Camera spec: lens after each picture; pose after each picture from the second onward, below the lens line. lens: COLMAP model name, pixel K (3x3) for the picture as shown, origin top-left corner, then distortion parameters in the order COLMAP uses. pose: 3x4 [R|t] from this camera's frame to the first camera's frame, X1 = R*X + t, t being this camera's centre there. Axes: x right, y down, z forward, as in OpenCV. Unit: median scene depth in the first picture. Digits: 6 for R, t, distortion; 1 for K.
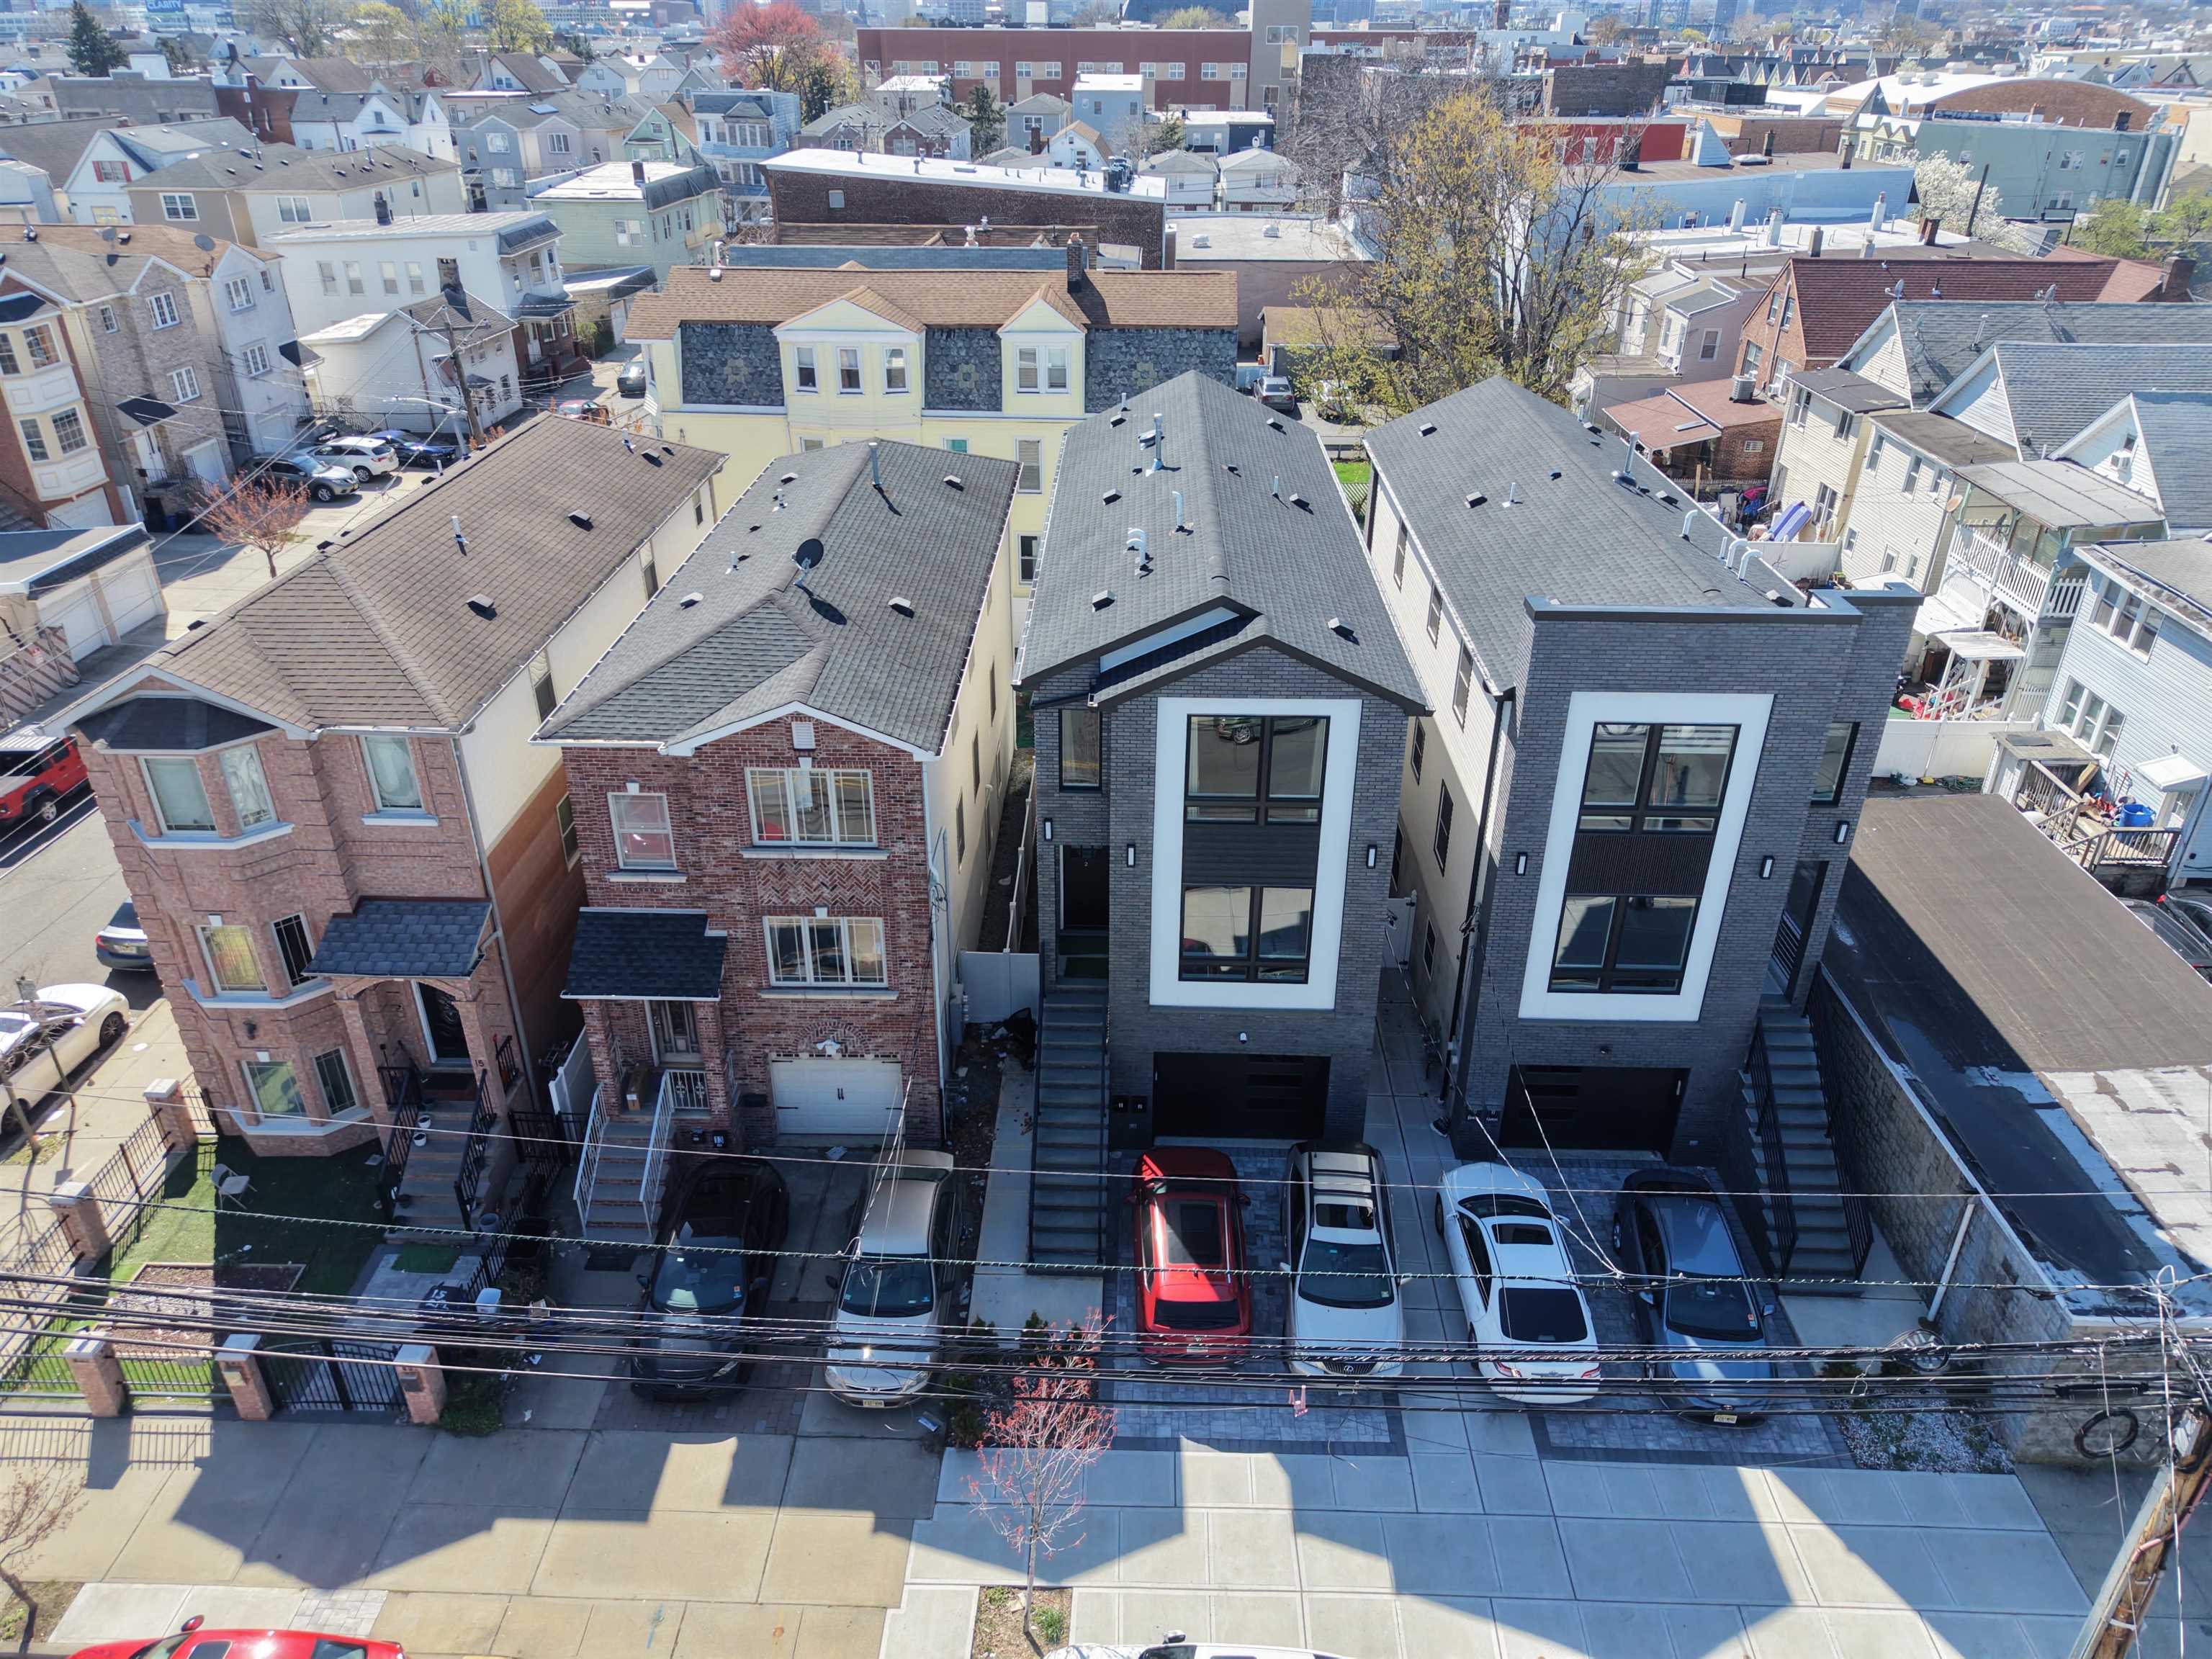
lens RADIAL K [[1486.0, 0, 1099.3], [0, 1486.0, 820.6], [0, 0, 1]] dist [0.085321, -0.000675]
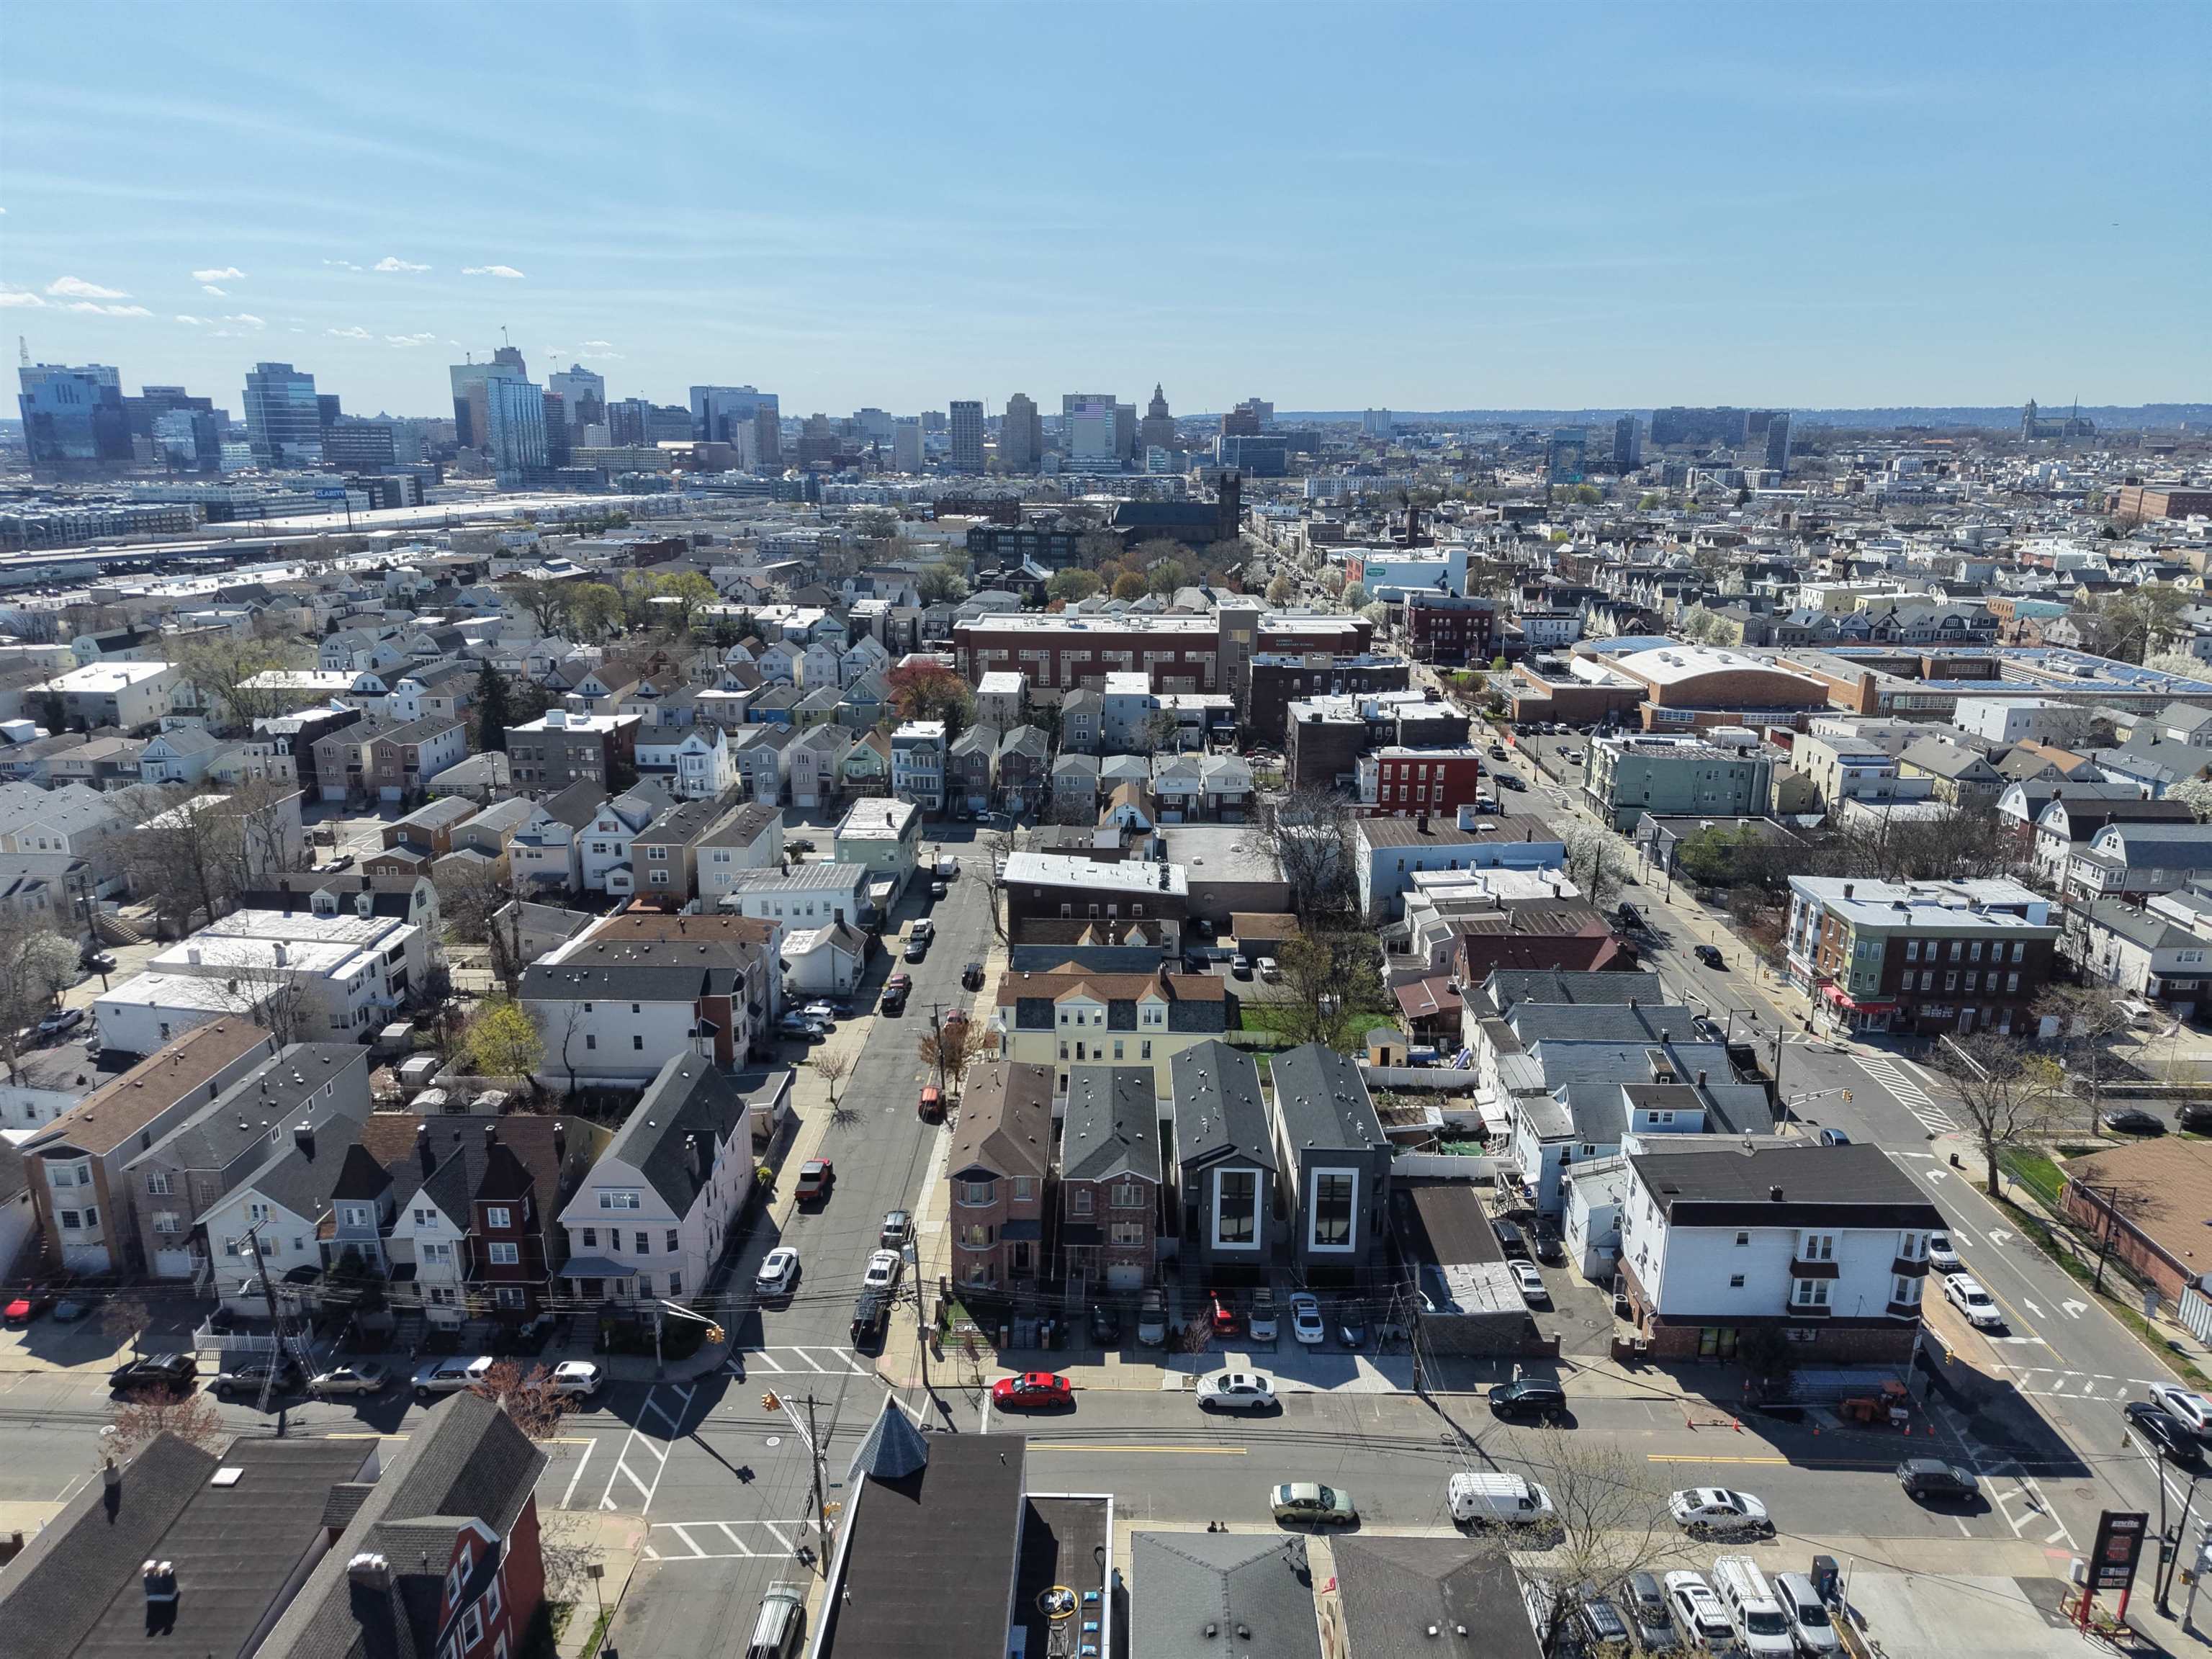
lens RADIAL K [[1486.0, 0, 1099.3], [0, 1486.0, 820.6], [0, 0, 1]] dist [0.085321, -0.000675]
pose [[0.999872, -0.000389, 0.015965, -0.304516], [0.003964, 0.974453, -0.224556, -0.081225], [-0.015470, 0.224591, 0.974330, -2.877020]]
